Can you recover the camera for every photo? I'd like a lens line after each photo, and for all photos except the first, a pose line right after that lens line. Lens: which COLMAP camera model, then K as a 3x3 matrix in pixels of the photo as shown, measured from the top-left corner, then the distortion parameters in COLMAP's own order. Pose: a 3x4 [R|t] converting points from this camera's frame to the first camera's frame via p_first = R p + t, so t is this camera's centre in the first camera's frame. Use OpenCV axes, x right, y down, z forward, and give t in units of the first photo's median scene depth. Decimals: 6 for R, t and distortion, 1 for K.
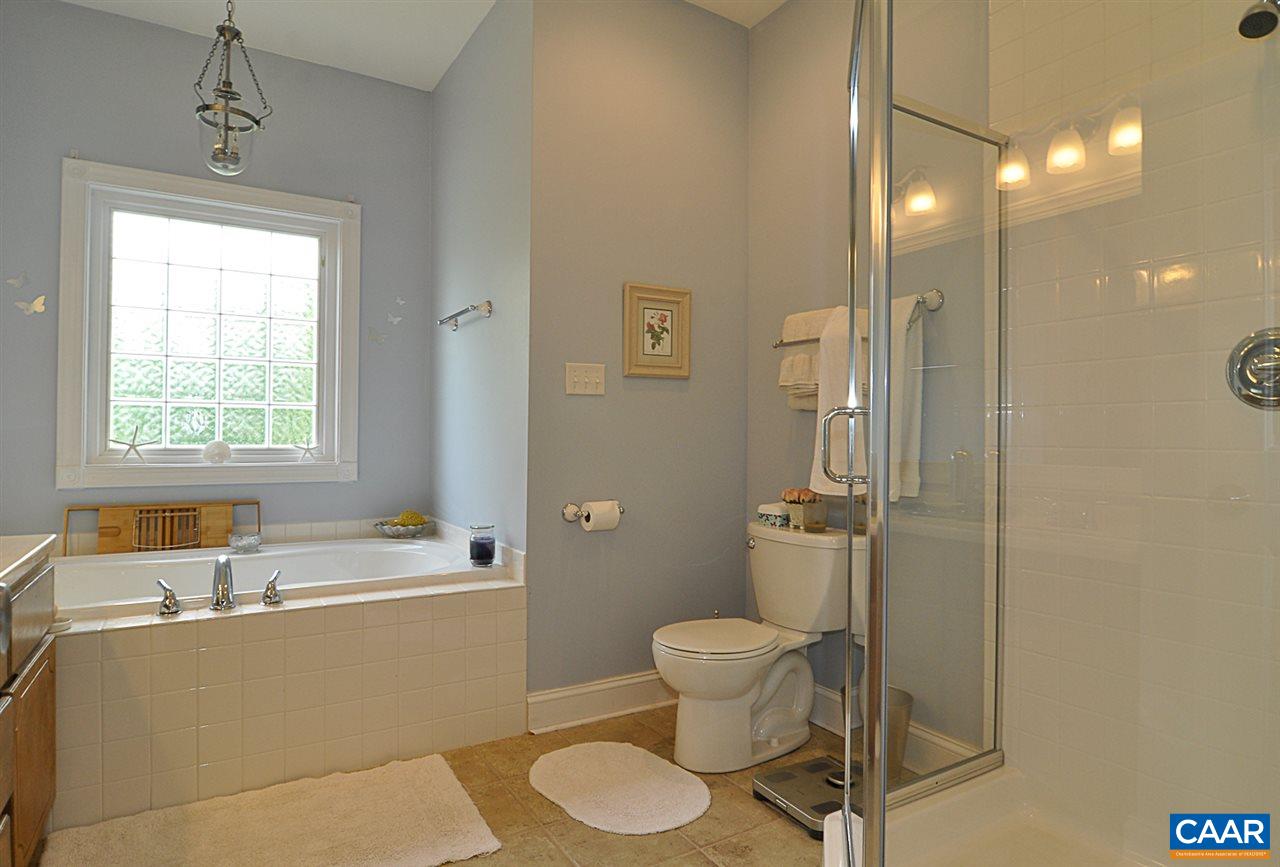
lens RADIAL K [[718.4, 0, 639.2], [0, 718.4, 471.0], [0, 0, 1]] dist [0.000435, -0.020876]
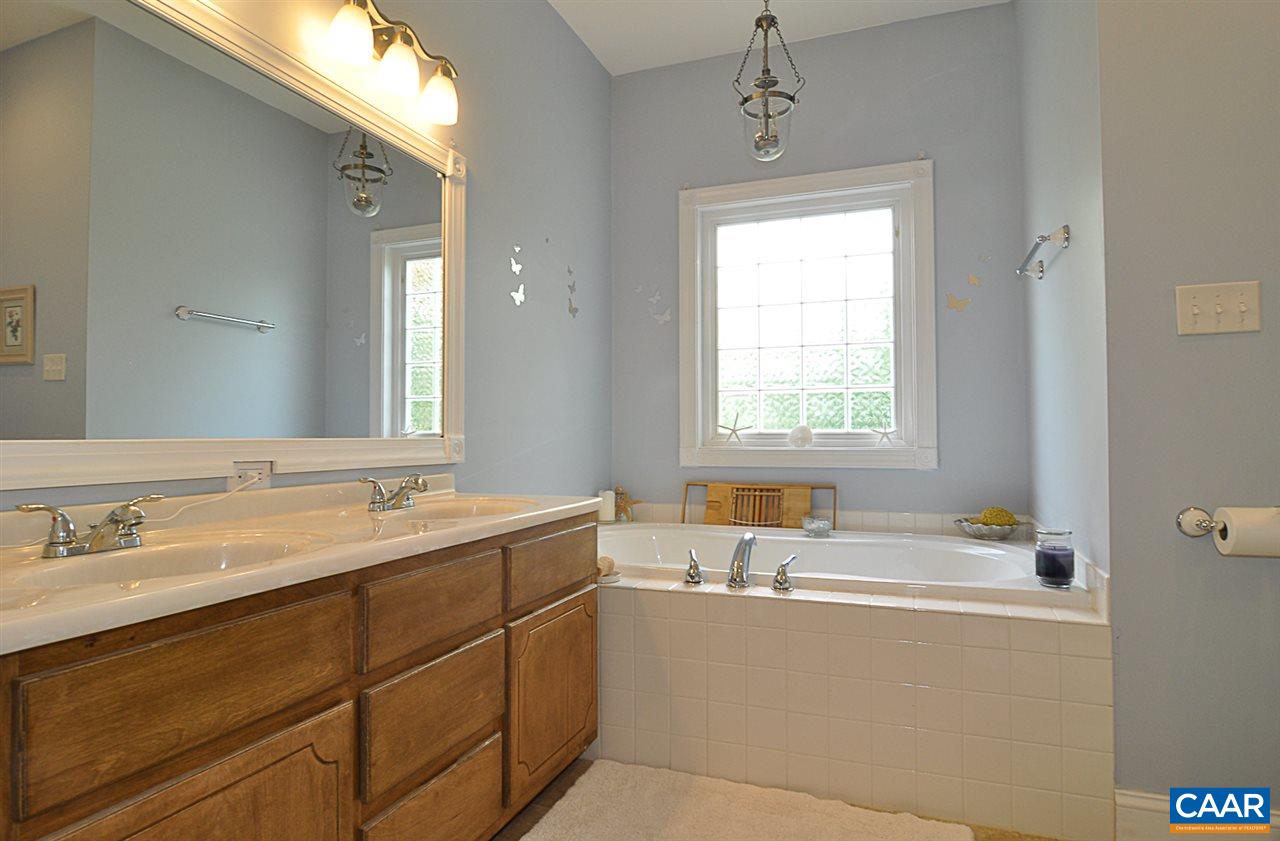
lens RADIAL K [[709.3, 0, 631.6], [0, 709.3, 425.3], [0, 0, 1]] dist [-0.003851, -0.014057]
pose [[0.617818, -0.017900, -0.786118, 0.070726], [-0.030341, 0.998454, -0.046580, 0.013708], [0.785736, 0.052629, 0.616319, 0.185594]]
